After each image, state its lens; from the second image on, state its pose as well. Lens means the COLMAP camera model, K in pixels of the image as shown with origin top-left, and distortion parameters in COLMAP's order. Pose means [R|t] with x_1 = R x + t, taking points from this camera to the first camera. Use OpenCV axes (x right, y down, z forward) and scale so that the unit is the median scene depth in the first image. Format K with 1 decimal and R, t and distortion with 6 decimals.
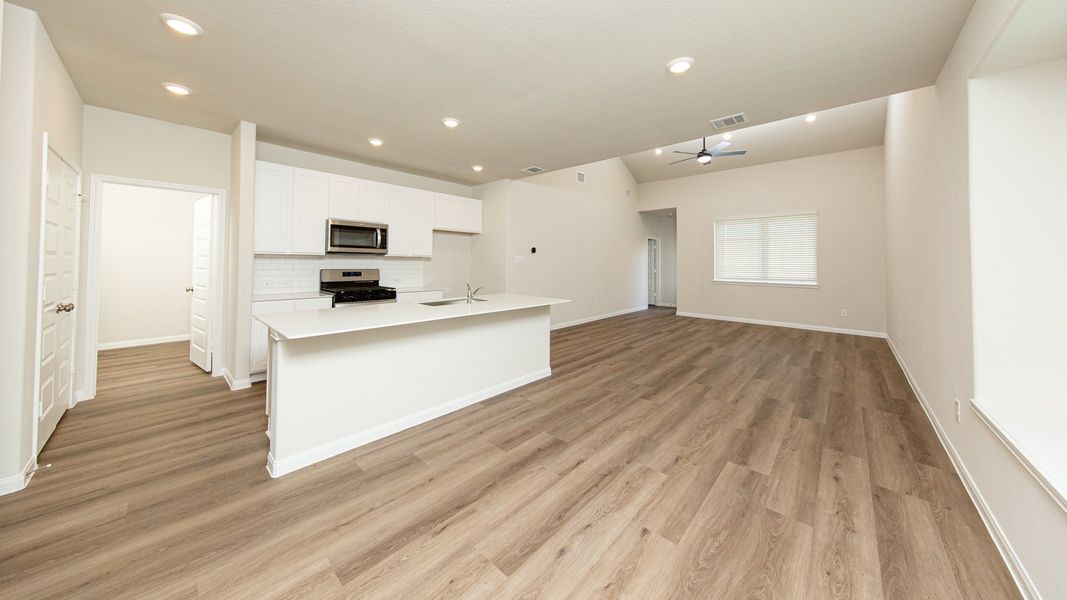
lens RADIAL K [[338.6, 0, 538.3], [0, 338.6, 254.7], [0, 0, 1]] dist [0.001185, 0.000051]
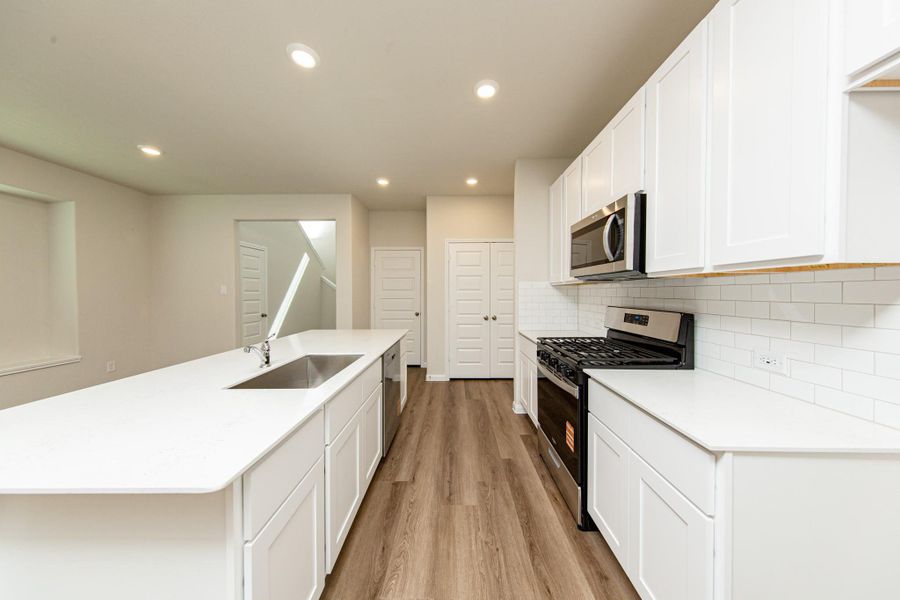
lens RADIAL K [[282.8, 0, 451.6], [0, 282.8, 297.5], [0, 0, 1]] dist [0.001488, 0.000000]
pose [[-0.744709, 0.004271, -0.667375, -0.101727], [0.012063, 0.999902, -0.007061, 0.031010], [0.667280, -0.013309, -0.744688, 1.332175]]
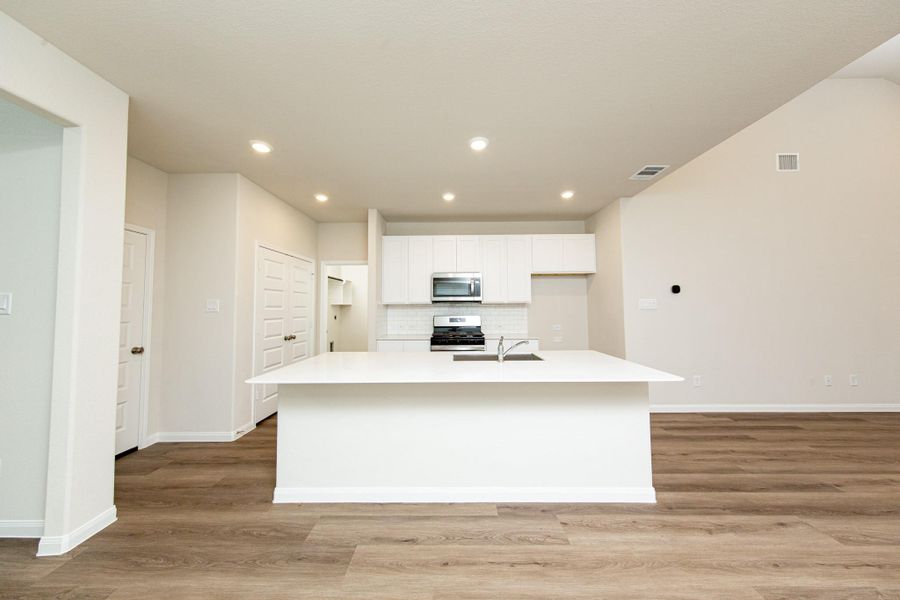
lens RADIAL K [[287.2, 0, 450.9], [0, 287.2, 295.8], [0, 0, 1]] dist [0.004530, -0.000005]
pose [[0.663716, -0.045766, -0.746583, 0.186781], [0.029716, 0.998952, -0.034818, 0.010024], [0.747394, 0.000923, 0.664380, 0.408389]]
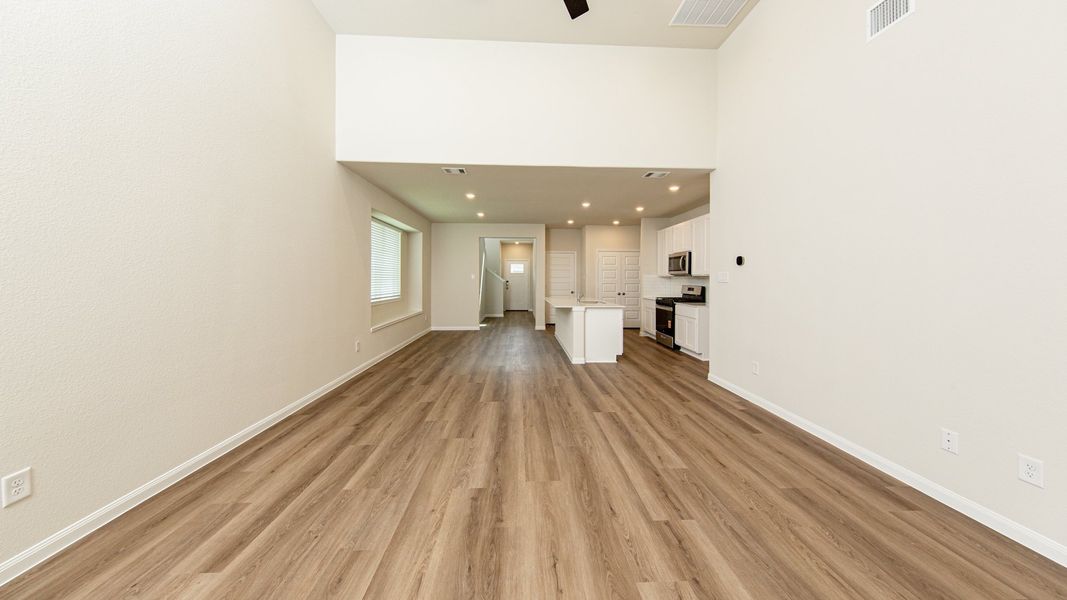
lens RADIAL K [[334.7, 0, 532.2], [0, 334.7, 280.4], [0, 0, 1]] dist [0.001045, 0.000073]
pose [[-0.713229, -0.006127, -0.700904, 1.068692], [0.008081, 0.999823, -0.016963, 0.045500], [0.700884, -0.017763, -0.713054, 1.815190]]
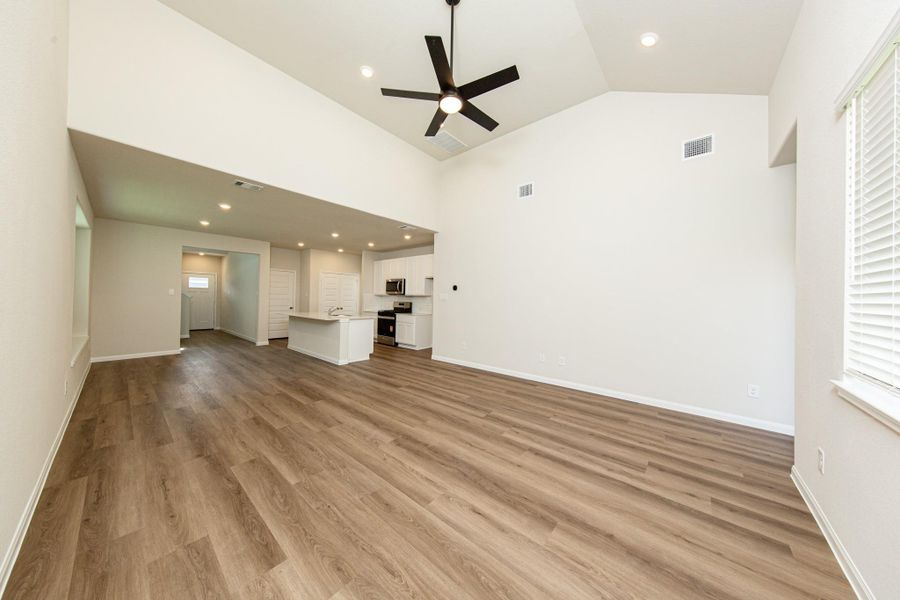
lens RADIAL K [[282.8, 0, 451.6], [0, 282.8, 297.5], [0, 0, 1]] dist [0.001488, 0.000000]
pose [[0.027399, -0.010160, -0.999573, 1.417115], [0.006823, 0.999927, -0.009977, 0.041458], [0.999601, -0.006546, 0.027466, 1.492794]]
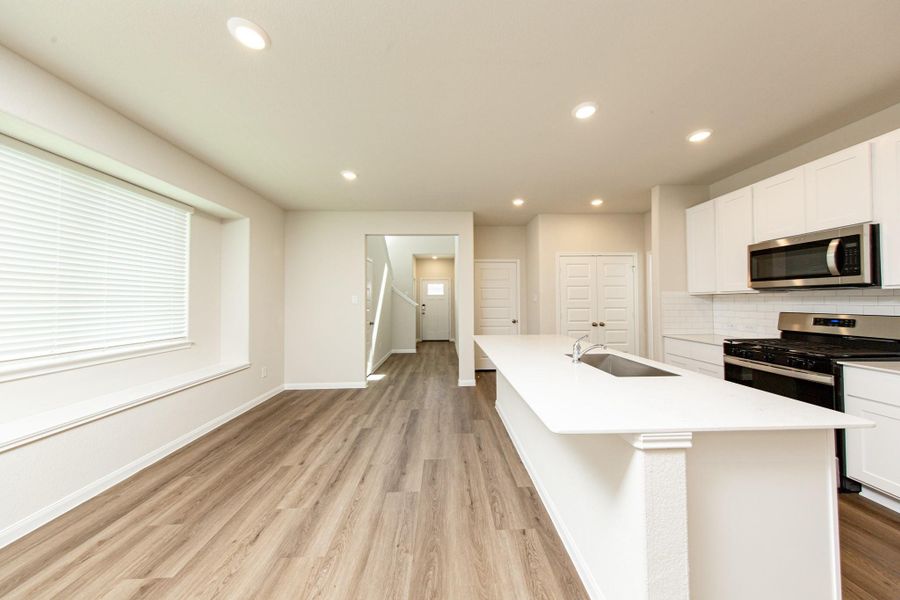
lens RADIAL K [[280.4, 0, 452.0], [0, 280.4, 296.2], [0, 0, 1]] dist [0.000360, 0.000023]
pose [[-0.719363, -0.016949, -0.694428, 0.314459], [0.017477, 0.998944, -0.042487, 0.025111], [0.694415, -0.042700, -0.718307, 1.056663]]
